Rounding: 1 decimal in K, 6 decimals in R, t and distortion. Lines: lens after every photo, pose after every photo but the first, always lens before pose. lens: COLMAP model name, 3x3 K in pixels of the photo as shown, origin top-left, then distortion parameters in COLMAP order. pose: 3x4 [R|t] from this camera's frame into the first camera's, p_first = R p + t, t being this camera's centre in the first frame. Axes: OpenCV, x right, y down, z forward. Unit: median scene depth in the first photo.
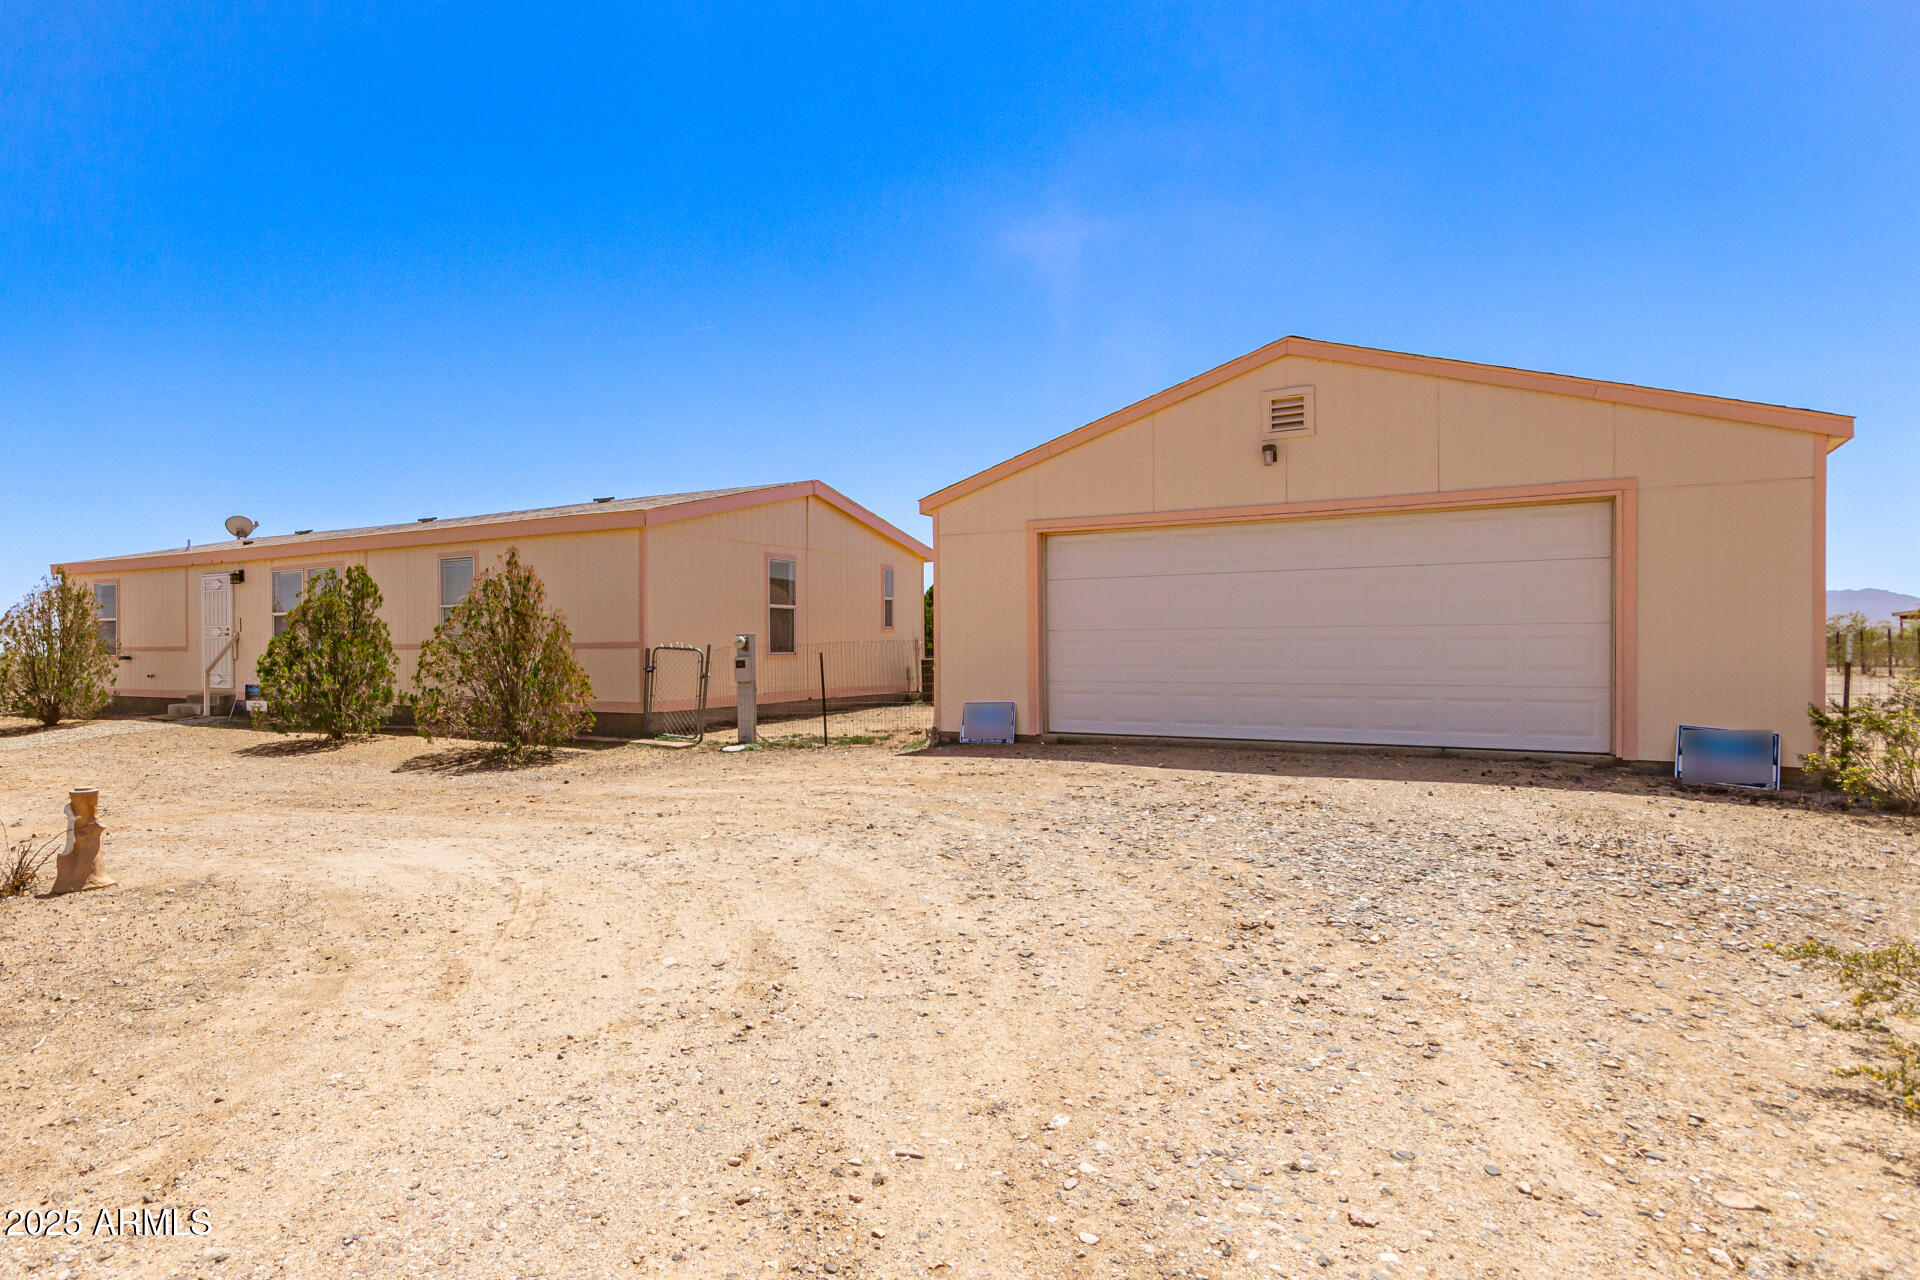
lens RADIAL K [[887.4, 0, 960.0], [0, 887.4, 640.0], [0, 0, 1]] dist [-0.000830, -0.000037]
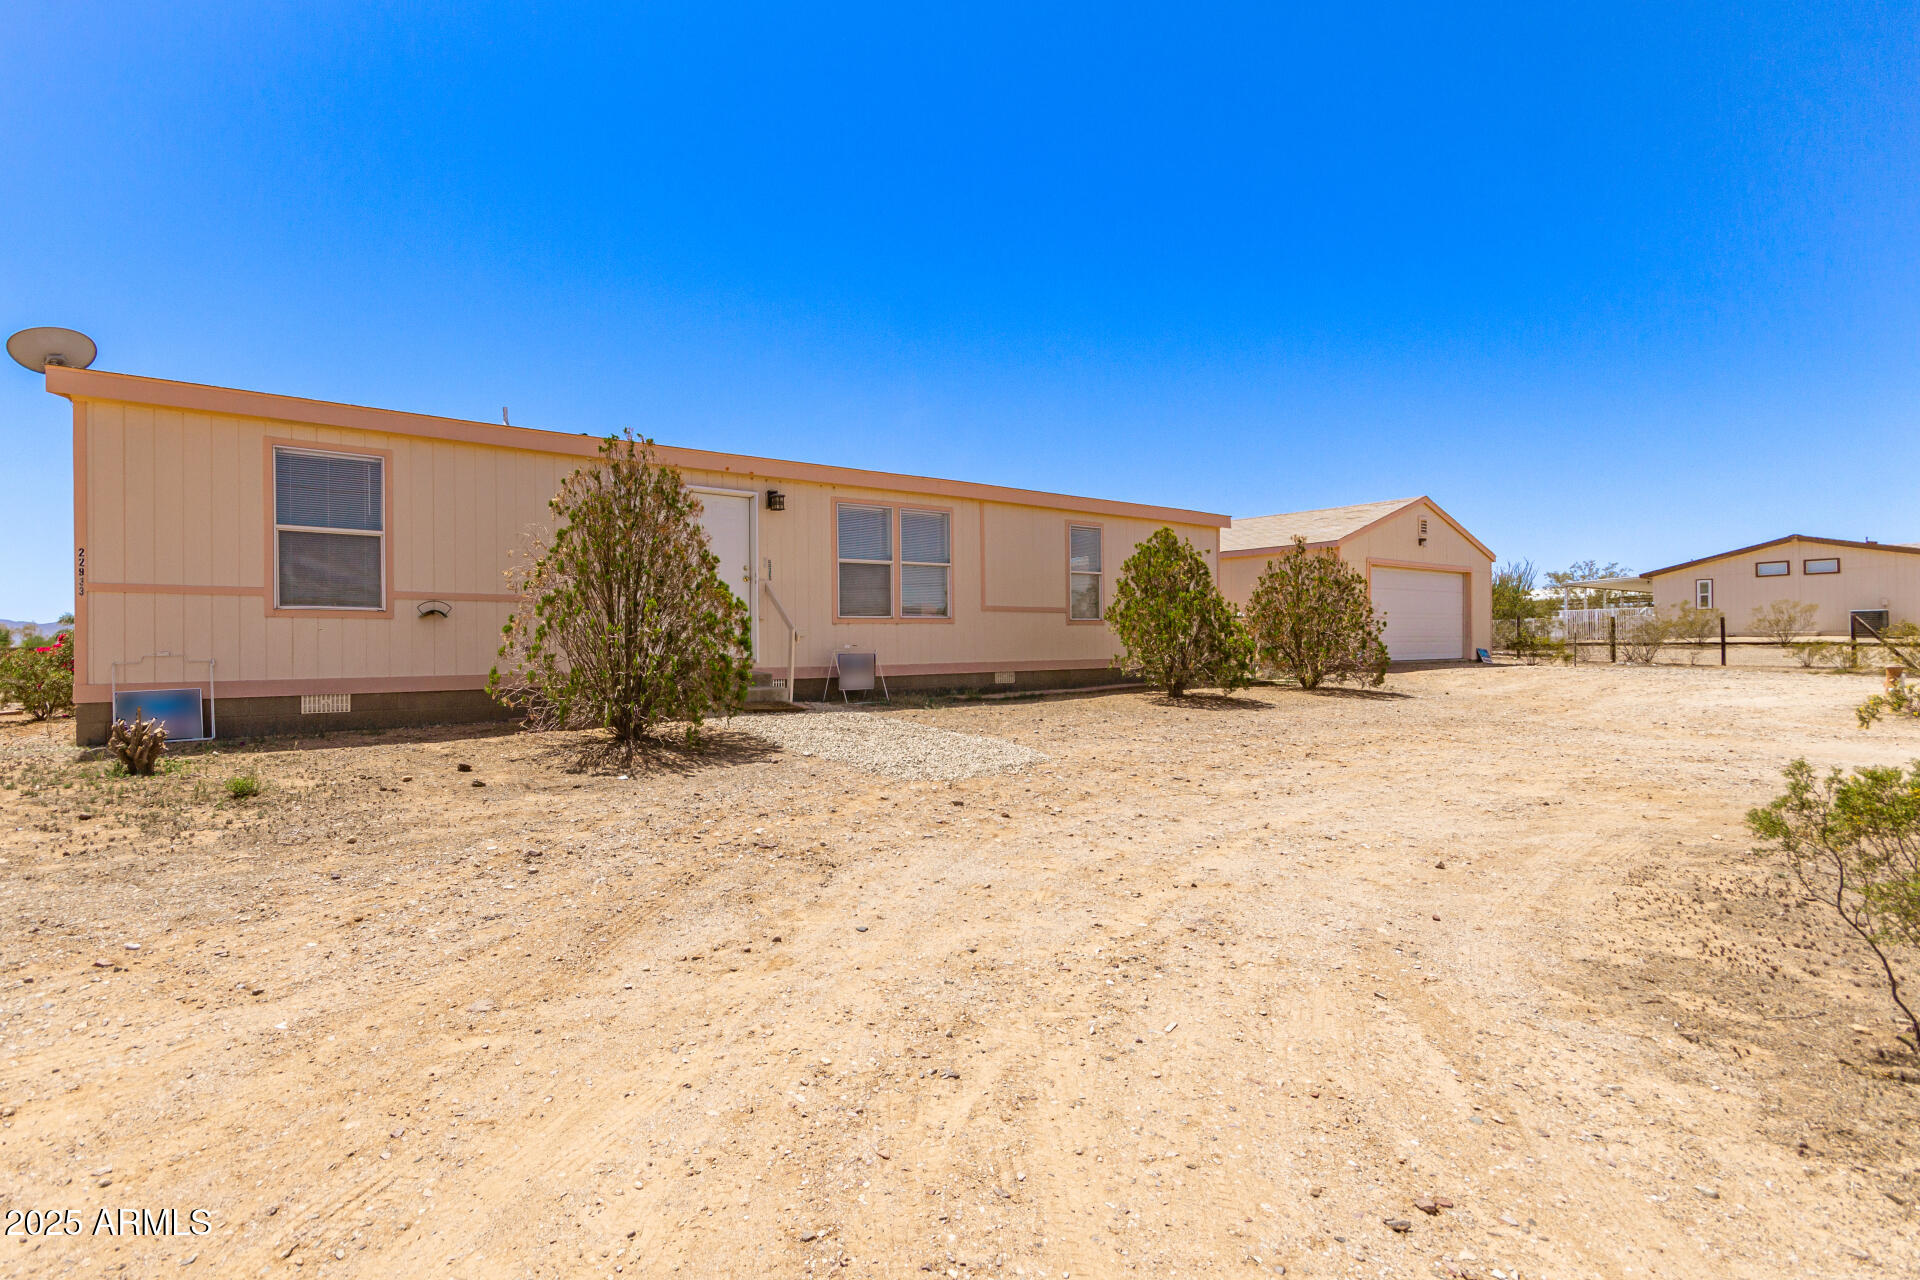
lens RADIAL K [[887.4, 0, 960.0], [0, 887.4, 640.0], [0, 0, 1]] dist [-0.000830, -0.000037]
pose [[0.470579, -0.013644, 0.882252, -1.295920], [-0.031382, 0.998989, 0.032188, 0.009953], [-0.881800, -0.042834, 0.469675, 0.524086]]
